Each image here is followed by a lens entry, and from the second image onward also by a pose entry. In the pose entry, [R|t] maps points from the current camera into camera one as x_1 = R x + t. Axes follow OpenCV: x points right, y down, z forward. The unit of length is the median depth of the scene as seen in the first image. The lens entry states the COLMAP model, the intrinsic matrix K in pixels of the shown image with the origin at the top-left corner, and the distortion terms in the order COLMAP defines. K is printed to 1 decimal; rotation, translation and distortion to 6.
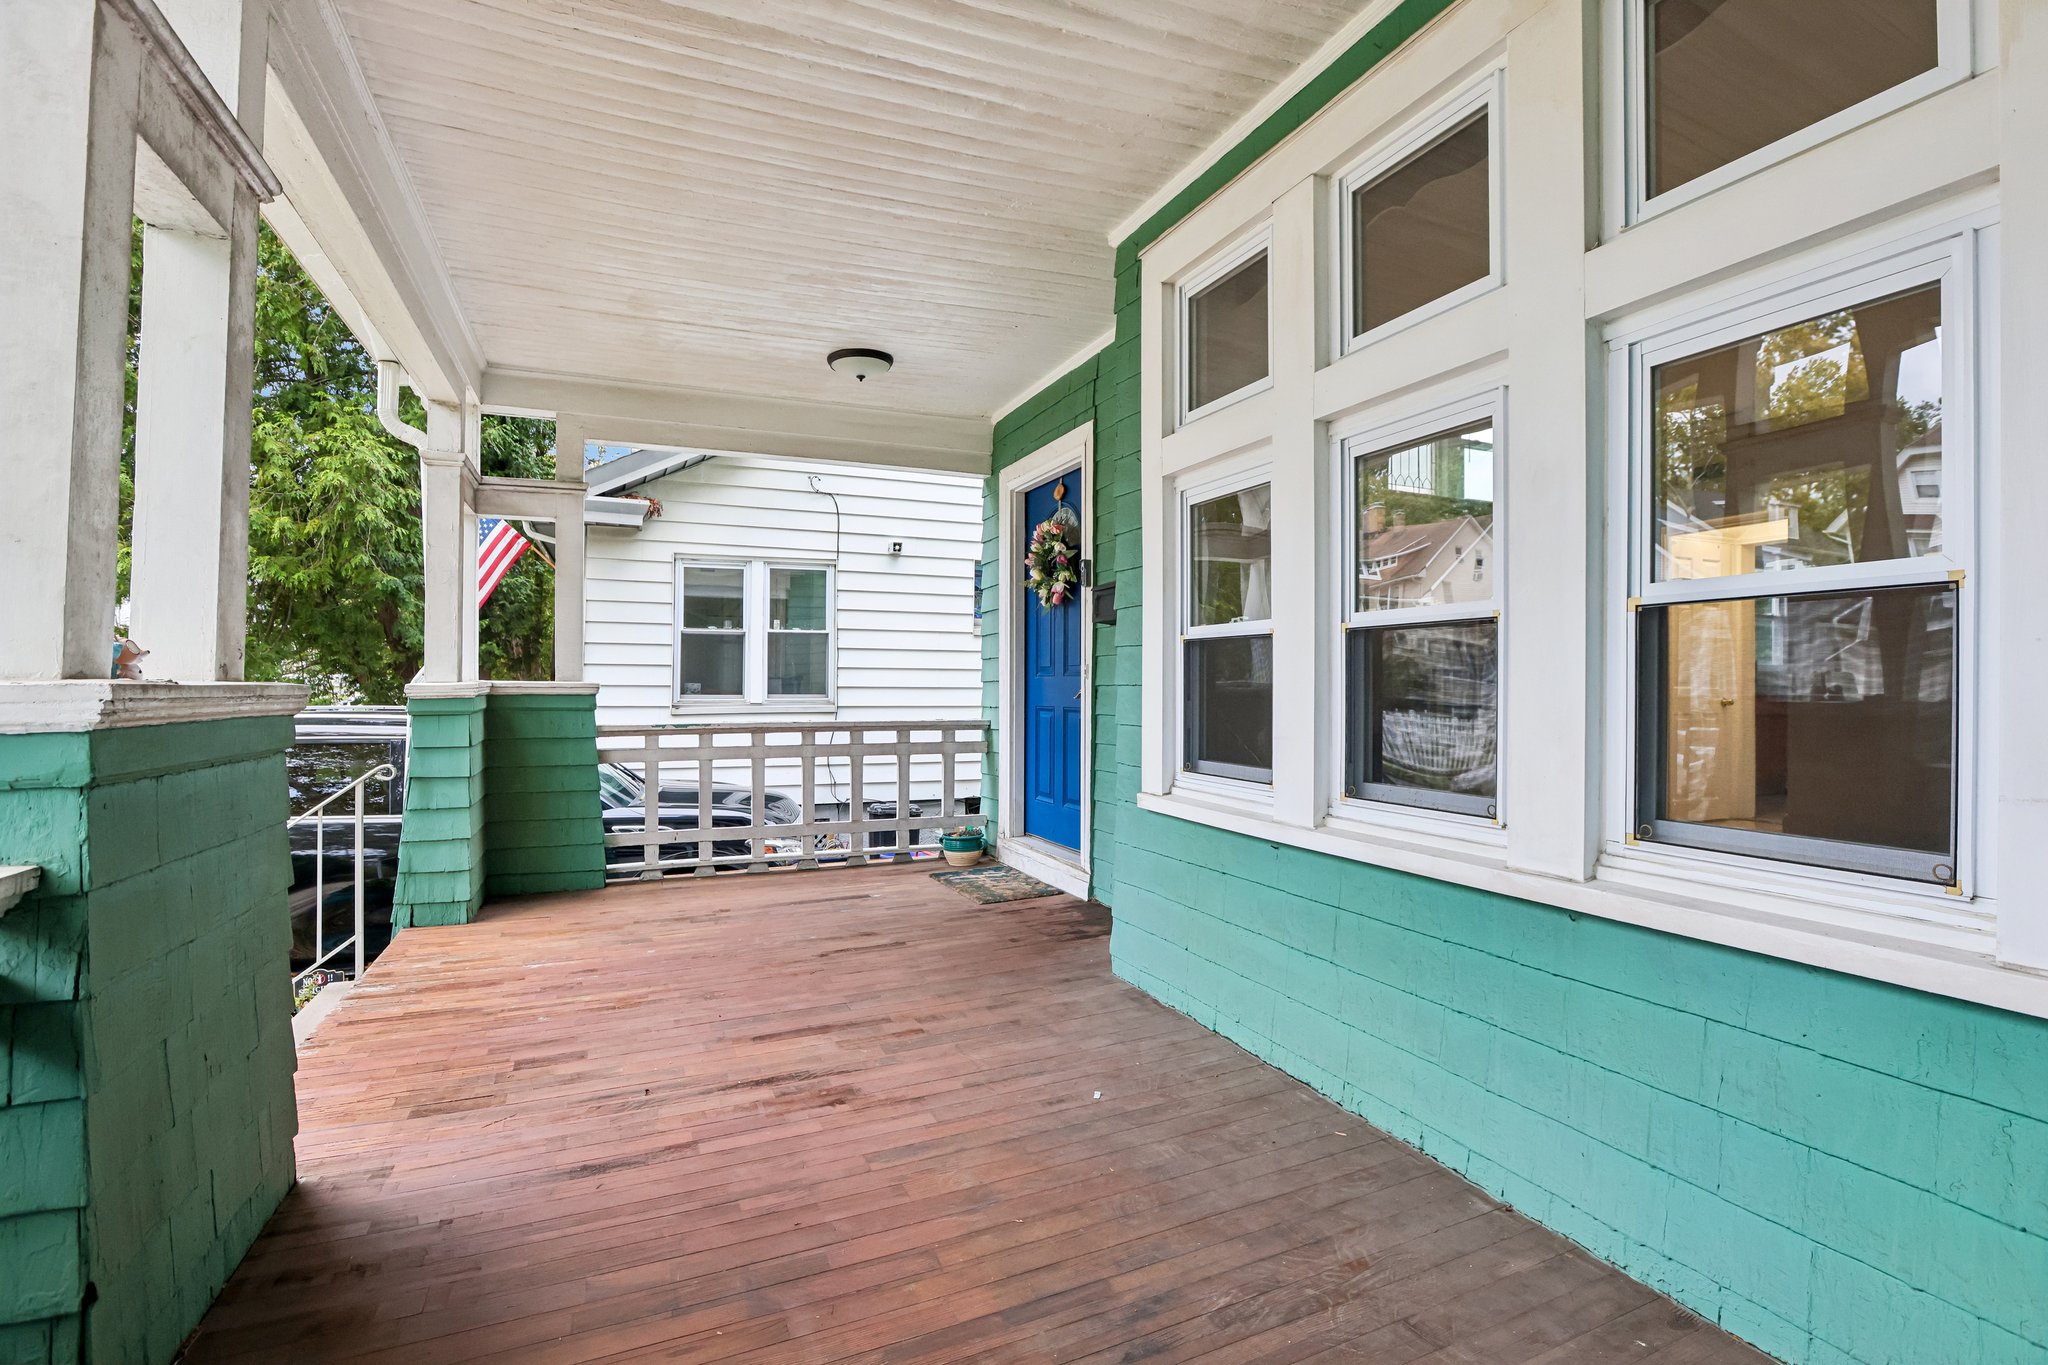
lens RADIAL K [[939.6, 0, 1022.5], [0, 939.6, 691.6], [0, 0, 1]] dist [-0.048944, 0.031127]
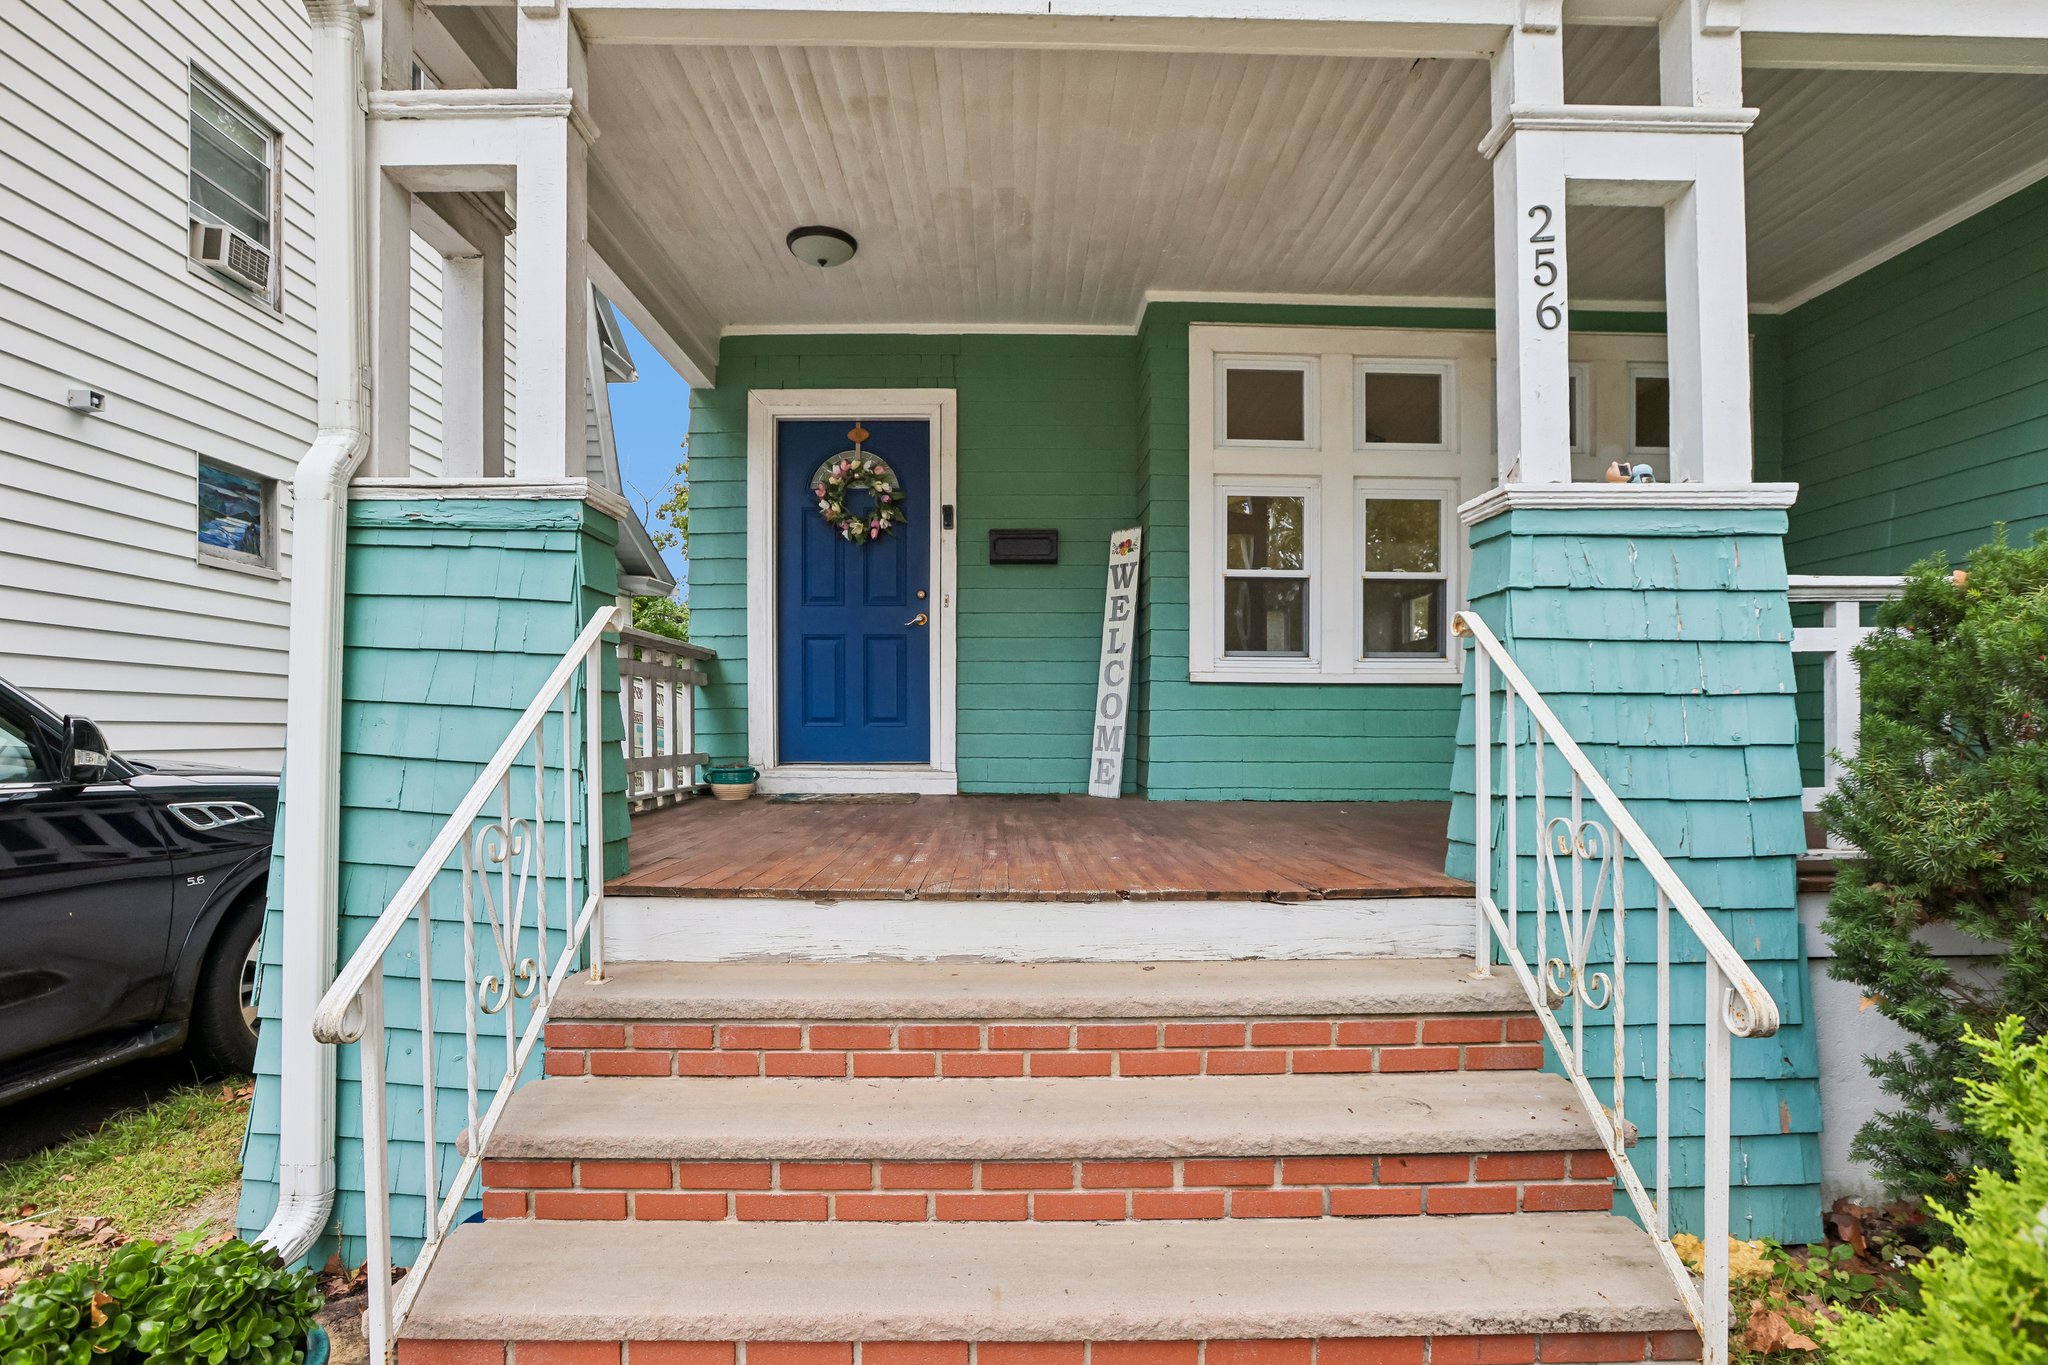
lens RADIAL K [[932.5, 0, 1019.5], [0, 932.5, 715.5], [0, 0, 1]] dist [-0.044286, 0.000226]
pose [[0.380559, -0.002929, 0.924752, -1.556413], [0.006695, 0.999978, 0.000412, 0.195861], [-0.924732, 0.006035, 0.380570, 0.762774]]
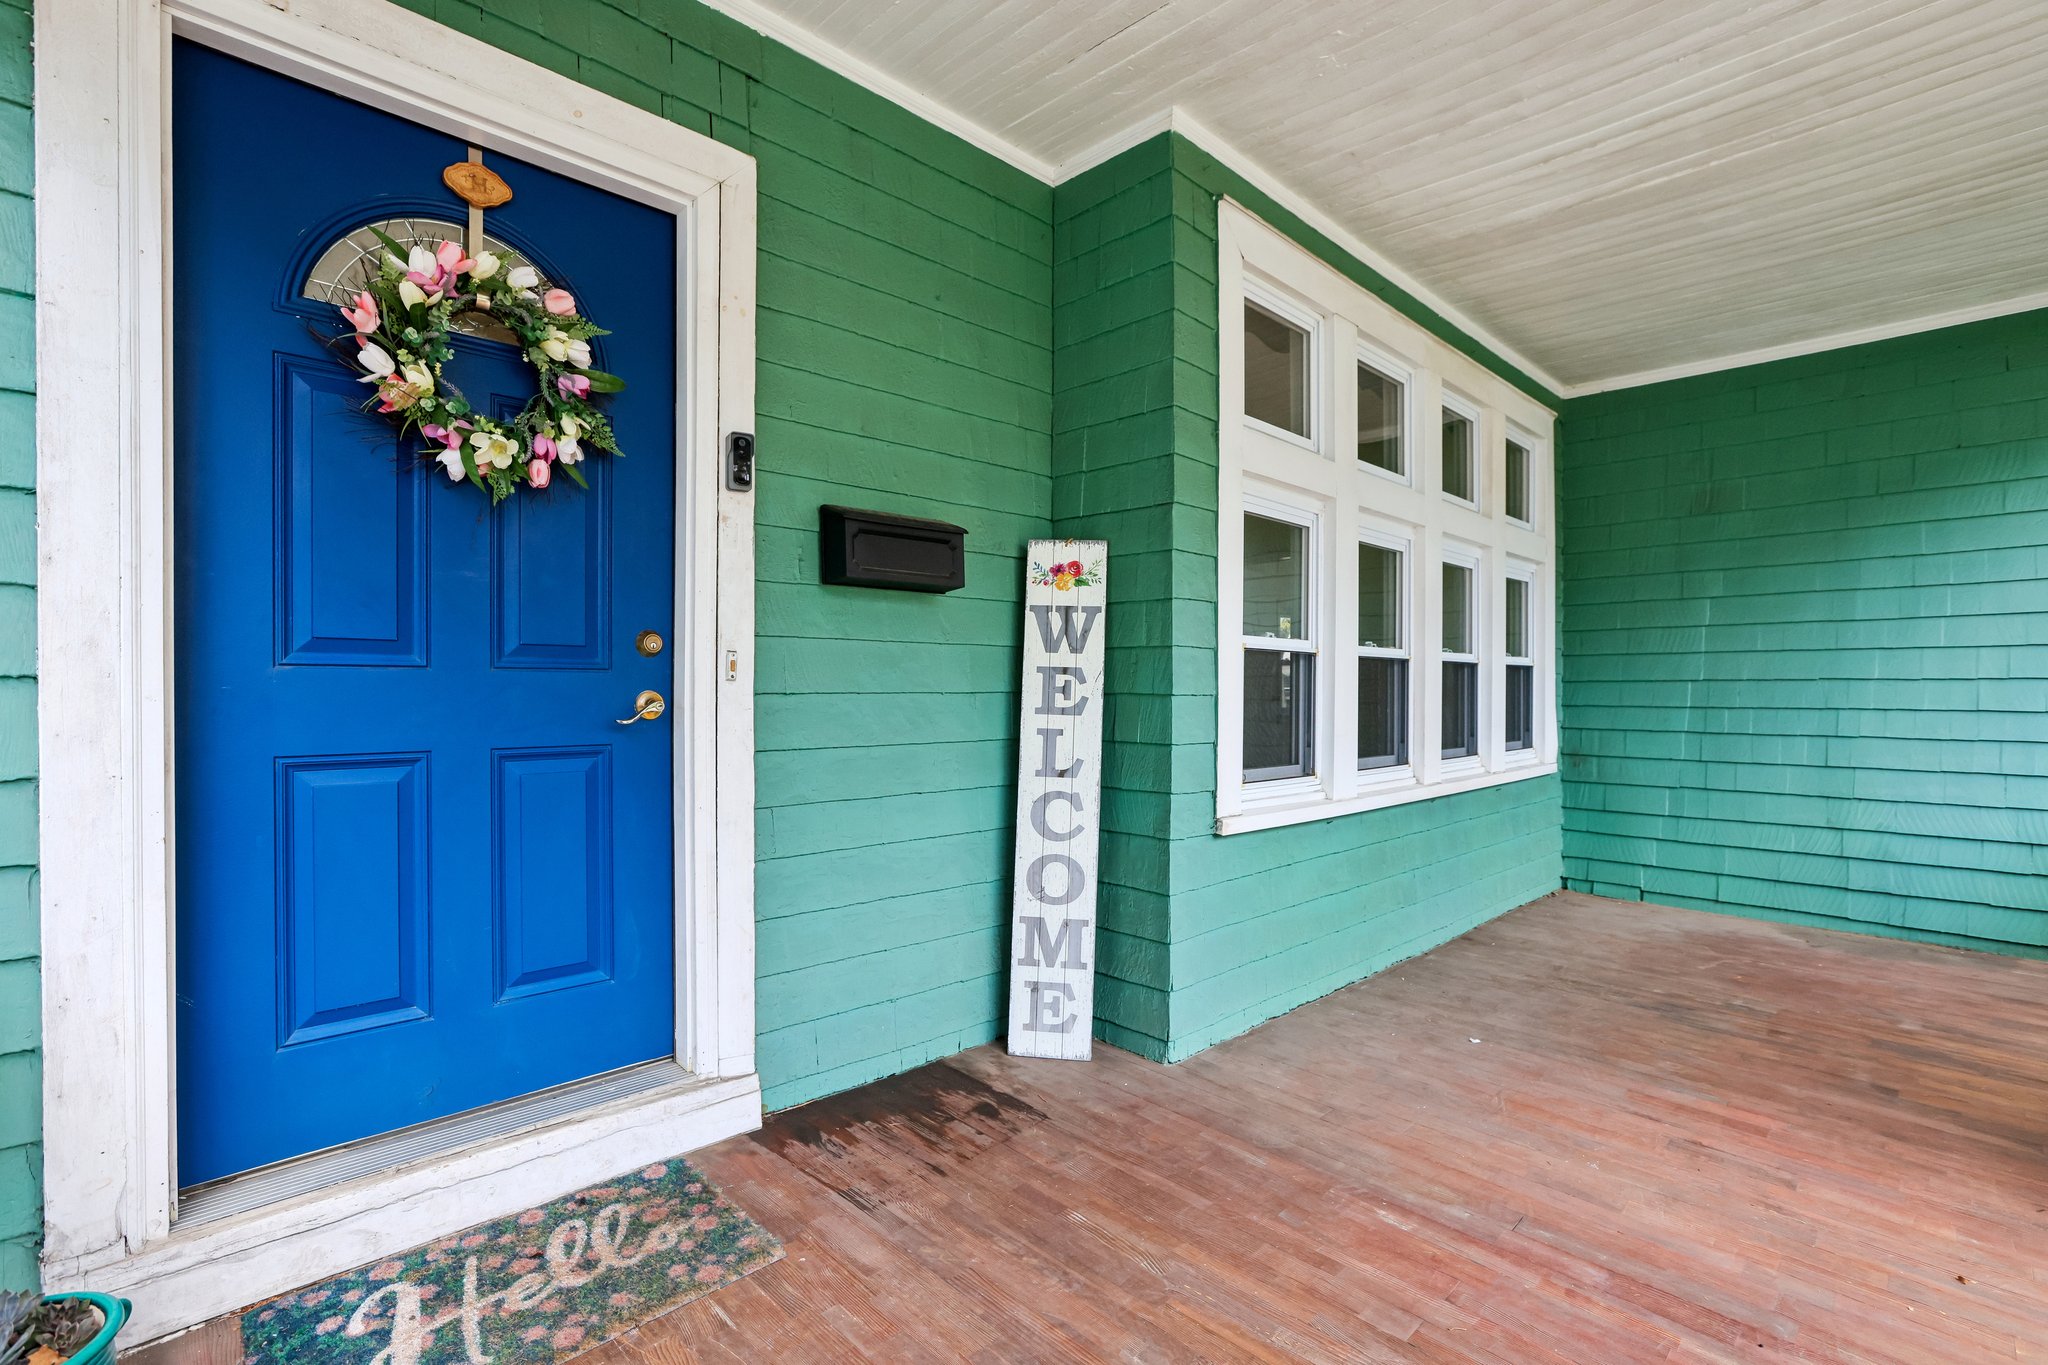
lens RADIAL K [[939.6, 0, 1022.5], [0, 939.6, 691.6], [0, 0, 1]] dist [-0.048944, 0.031127]
pose [[-0.348697, -0.010442, 0.937177, -0.693565], [-0.002602, 0.999945, 0.010173, -0.020075], [-0.937232, 0.001108, -0.348705, 1.648093]]
